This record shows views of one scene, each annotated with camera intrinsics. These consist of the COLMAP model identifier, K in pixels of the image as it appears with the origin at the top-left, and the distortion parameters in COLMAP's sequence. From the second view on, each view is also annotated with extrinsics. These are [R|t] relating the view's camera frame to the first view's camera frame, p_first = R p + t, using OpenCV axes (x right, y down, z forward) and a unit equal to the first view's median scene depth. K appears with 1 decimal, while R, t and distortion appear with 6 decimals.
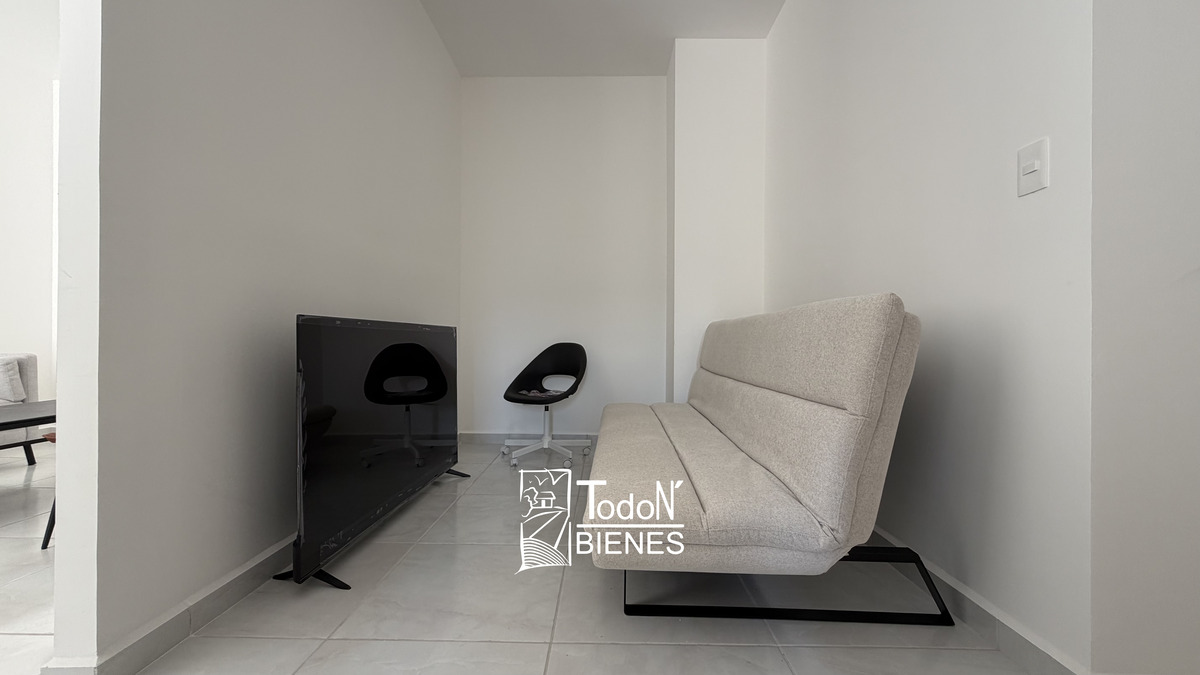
lens RADIAL K [[477.4, 0, 596.3], [0, 477.4, 338.1], [0, 0, 1]] dist [-0.000790, 0.000643]
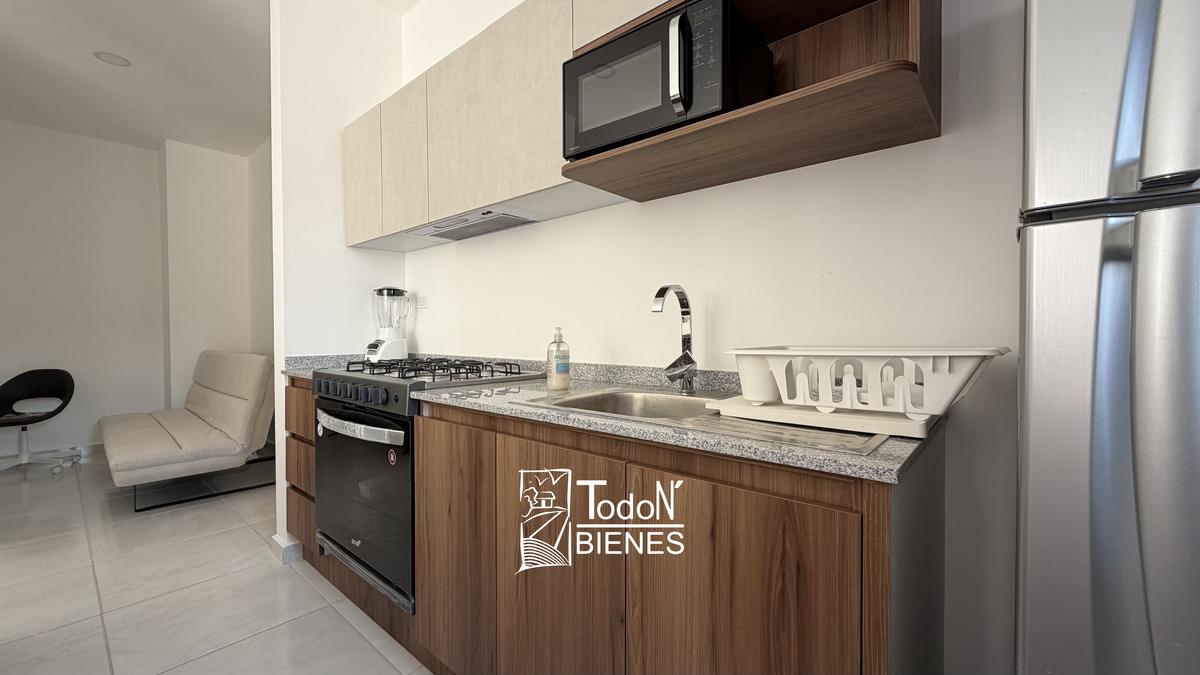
lens RADIAL K [[477.4, 0, 596.3], [0, 477.4, 338.1], [0, 0, 1]] dist [-0.000790, 0.000643]
pose [[0.642248, -0.022026, 0.766181, -0.100936], [0.005866, 0.999699, 0.023822, -0.093951], [-0.766475, -0.010805, 0.642183, -0.821297]]
